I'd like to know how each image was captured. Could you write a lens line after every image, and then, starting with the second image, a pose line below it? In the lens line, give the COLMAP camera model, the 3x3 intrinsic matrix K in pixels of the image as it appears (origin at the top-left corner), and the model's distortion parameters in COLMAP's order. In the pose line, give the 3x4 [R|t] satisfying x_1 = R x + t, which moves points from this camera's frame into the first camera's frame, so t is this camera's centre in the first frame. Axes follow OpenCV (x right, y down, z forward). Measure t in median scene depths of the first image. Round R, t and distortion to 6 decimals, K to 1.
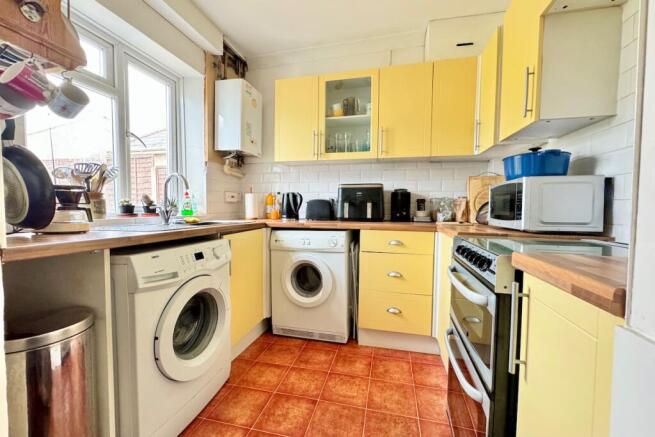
lens RADIAL K [[262.1, 0, 325.8], [0, 262.1, 218.1], [0, 0, 1]] dist [-0.001675, -0.000001]
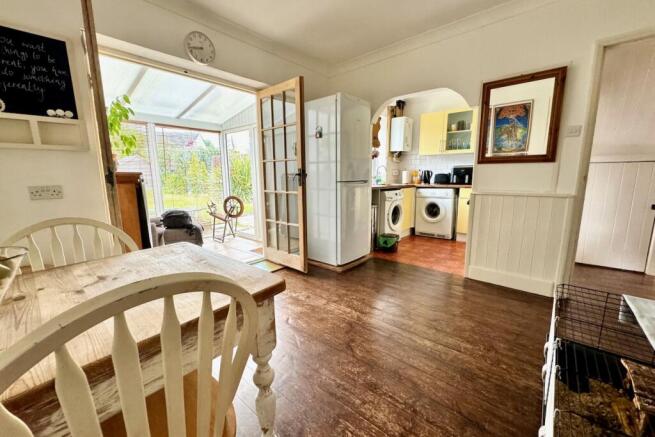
lens RADIAL K [[262.1, 0, 323.4], [0, 262.1, 214.9], [0, 0, 1]] dist [-0.001675, -0.000001]
pose [[0.886615, 0.056968, -0.458986, 0.117322], [-0.006620, 0.993847, 0.110565, 0.028664], [0.462460, -0.094990, 0.881537, -1.263604]]
